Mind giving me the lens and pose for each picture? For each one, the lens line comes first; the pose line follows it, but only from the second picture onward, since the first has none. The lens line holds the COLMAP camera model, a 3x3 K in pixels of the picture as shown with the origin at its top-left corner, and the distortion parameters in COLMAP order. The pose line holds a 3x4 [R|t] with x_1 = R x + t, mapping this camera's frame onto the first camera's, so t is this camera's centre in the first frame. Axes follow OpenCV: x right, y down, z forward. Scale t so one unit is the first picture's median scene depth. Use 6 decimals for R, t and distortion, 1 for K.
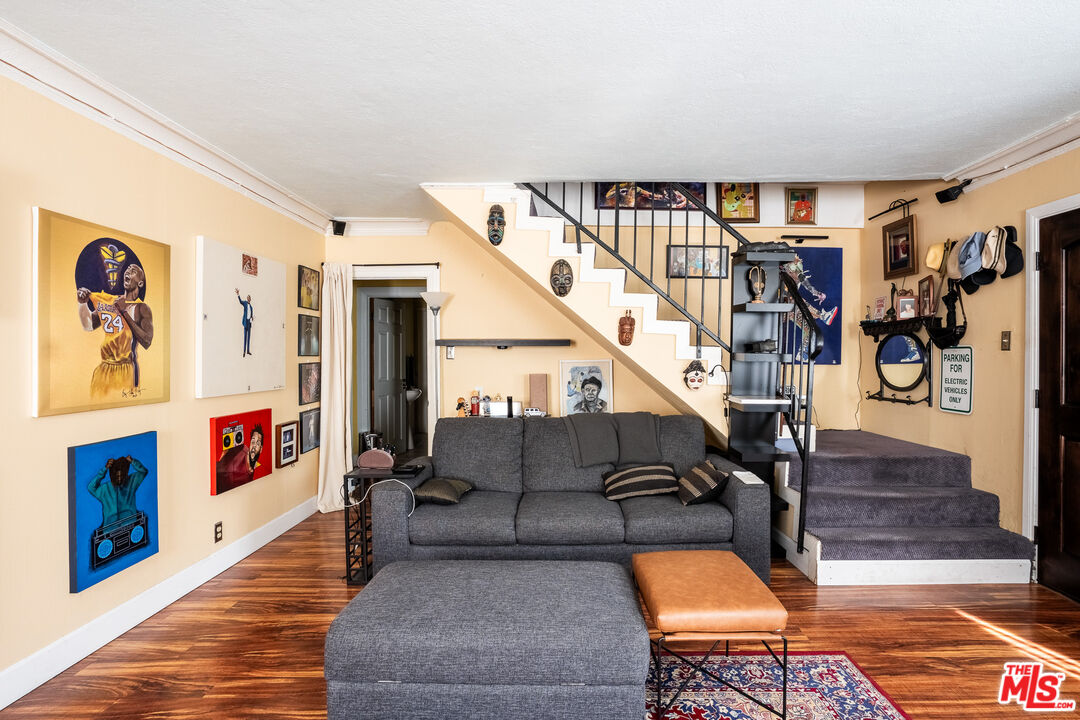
lens RADIAL K [[530.6, 0, 551.9], [0, 530.6, 360.9], [0, 0, 1]] dist [-0.054038, 0.021955]
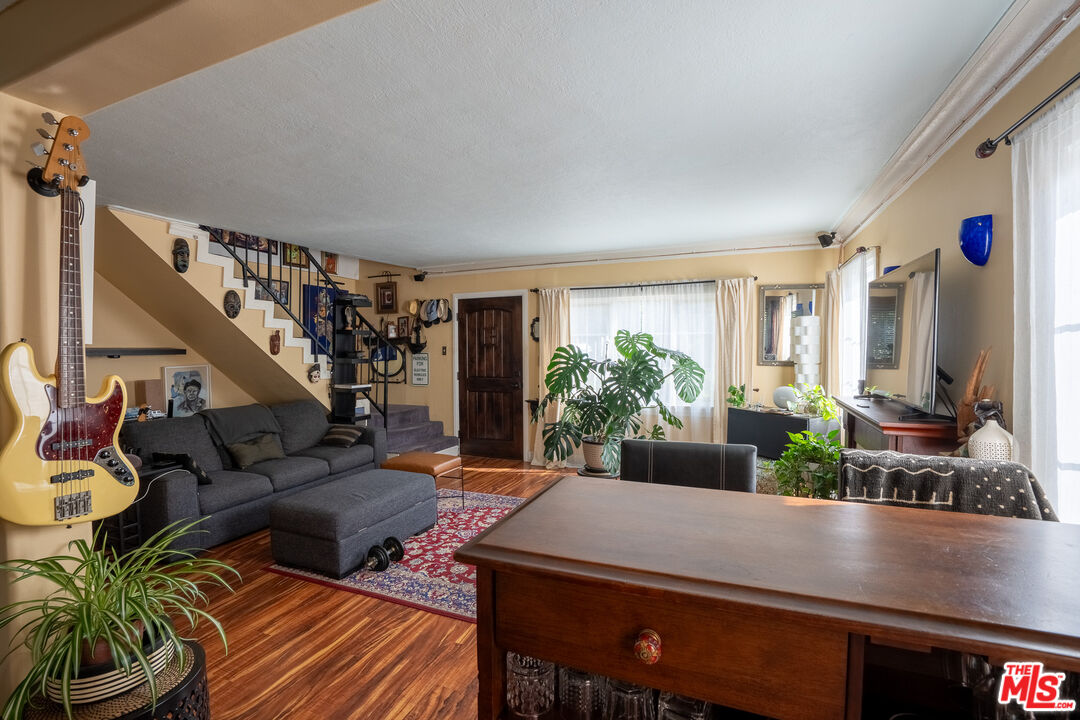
lens RADIAL K [[499.0, 0, 535.8], [0, 499.0, 361.5], [0, 0, 1]] dist [-0.049528, 0.017831]
pose [[0.387308, -0.027400, 0.921543, -0.812857], [0.014266, 0.999617, 0.023725, -0.033161], [-0.921840, 0.003958, 0.387551, -0.162851]]
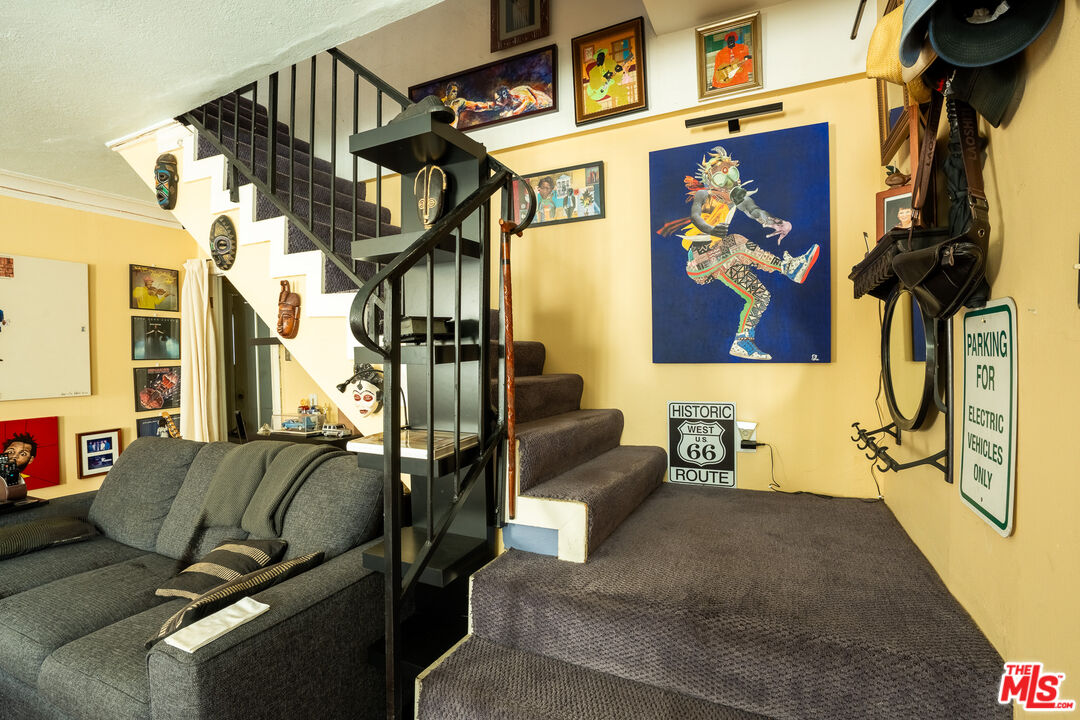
lens RADIAL K [[499.0, 0, 535.8], [0, 499.0, 361.5], [0, 0, 1]] dist [-0.049528, 0.017831]
pose [[0.901196, -0.011035, -0.433272, 0.649853], [0.014856, 0.999875, 0.005435, -0.000726], [0.433157, -0.011335, 0.901247, 0.605980]]
